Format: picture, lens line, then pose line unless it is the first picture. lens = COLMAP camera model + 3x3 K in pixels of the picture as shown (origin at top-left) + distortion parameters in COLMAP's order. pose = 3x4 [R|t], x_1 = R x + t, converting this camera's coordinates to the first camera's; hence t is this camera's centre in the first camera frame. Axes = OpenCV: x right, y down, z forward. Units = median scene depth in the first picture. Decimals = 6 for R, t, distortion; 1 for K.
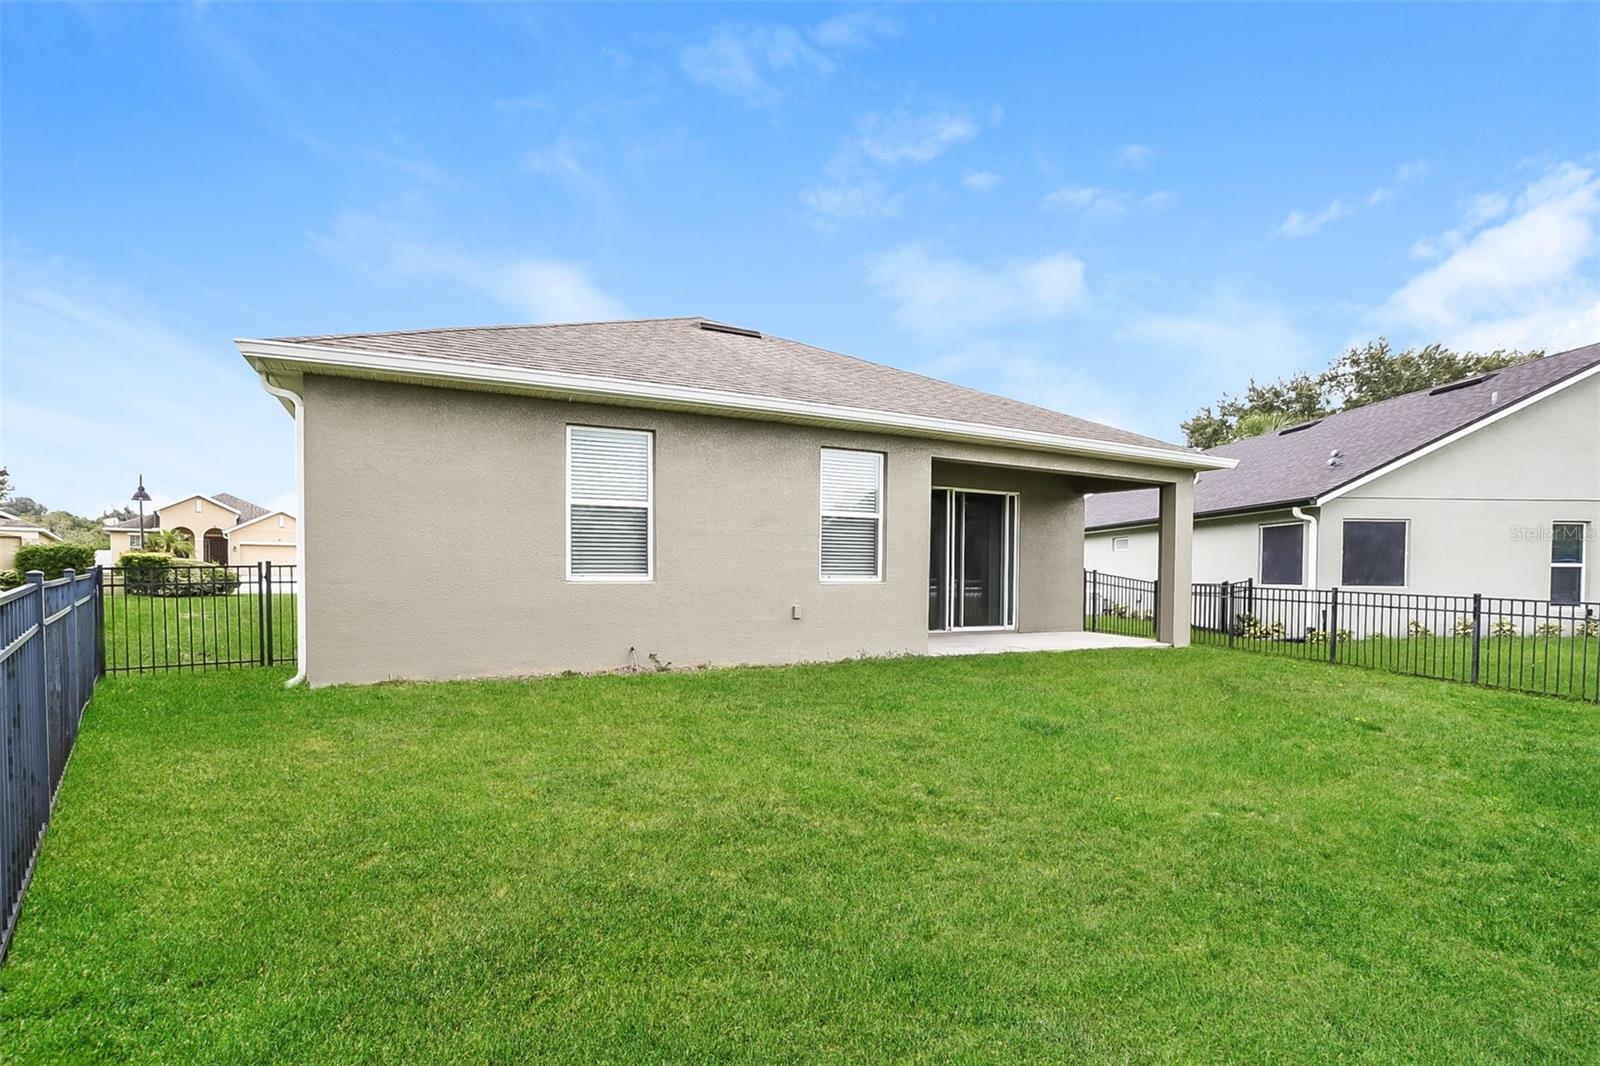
lens RADIAL K [[712.2, 0, 799.5], [0, 712.2, 544.3], [0, 0, 1]] dist [-0.005489, -0.000438]
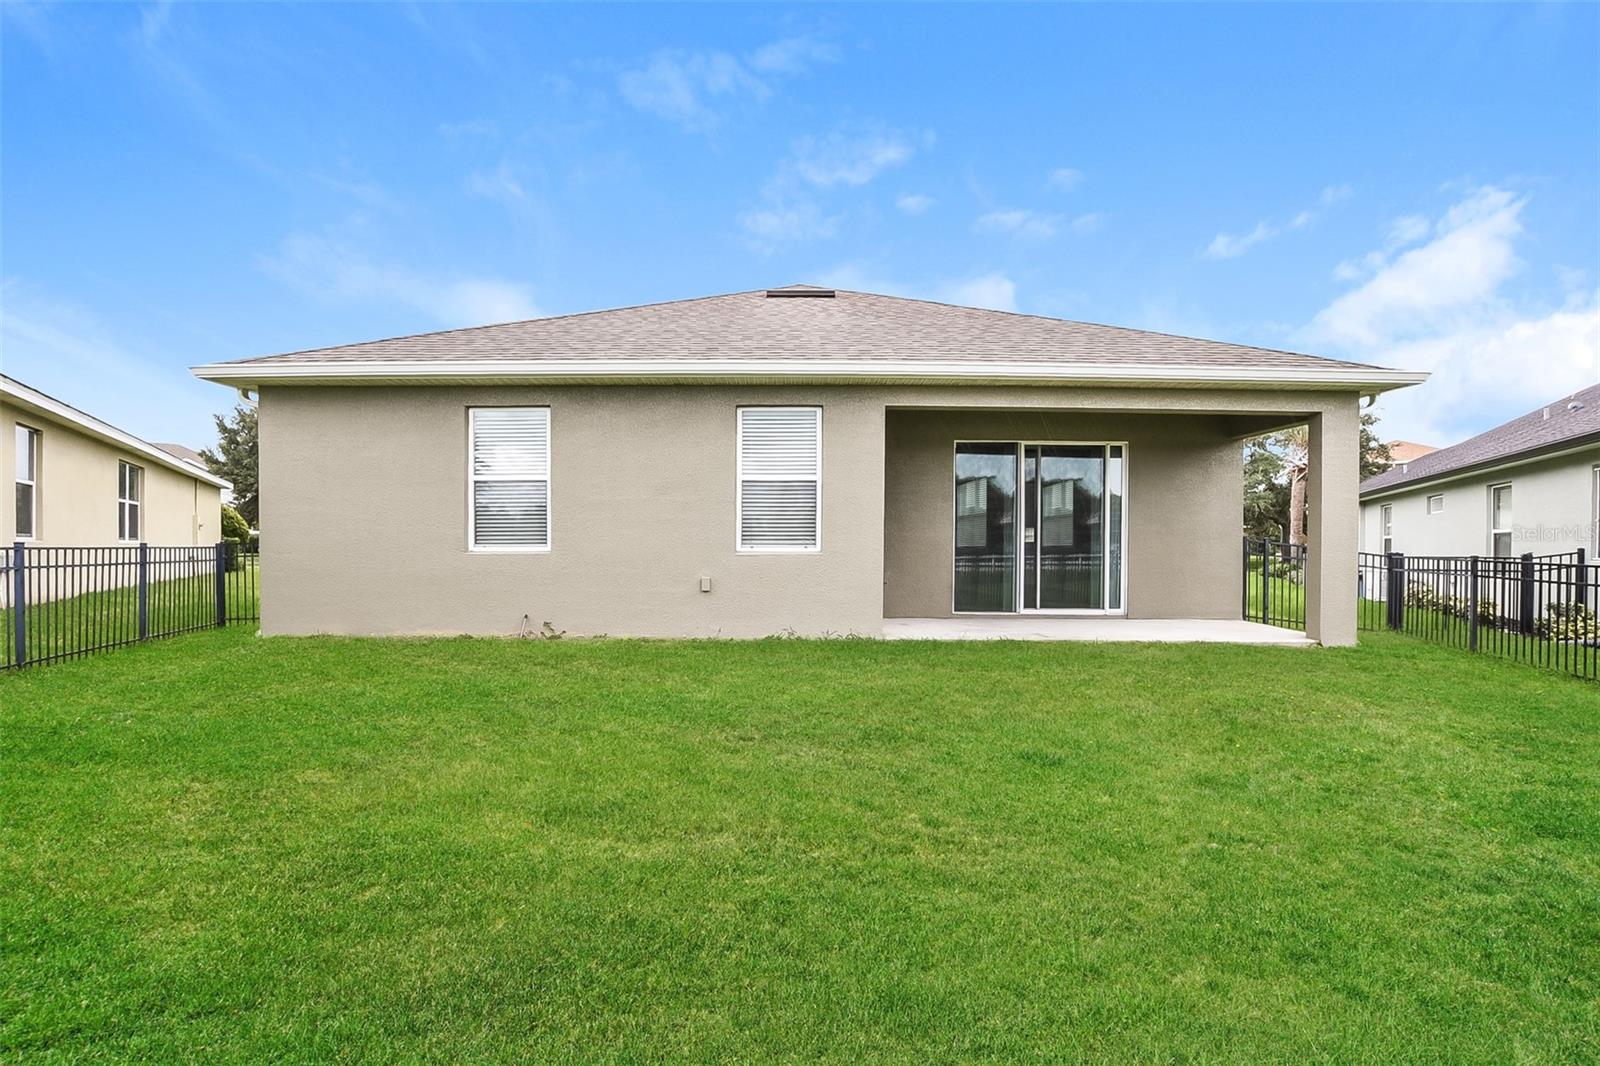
lens RADIAL K [[712.2, 0, 800.0], [0, 712.2, 527.5], [0, 0, 1]] dist [-0.005489, -0.000438]
pose [[0.899766, -0.017461, -0.436023, 0.463759], [0.021971, 0.999745, 0.005304, 0.015323], [0.435819, -0.014352, 0.899920, 0.184457]]
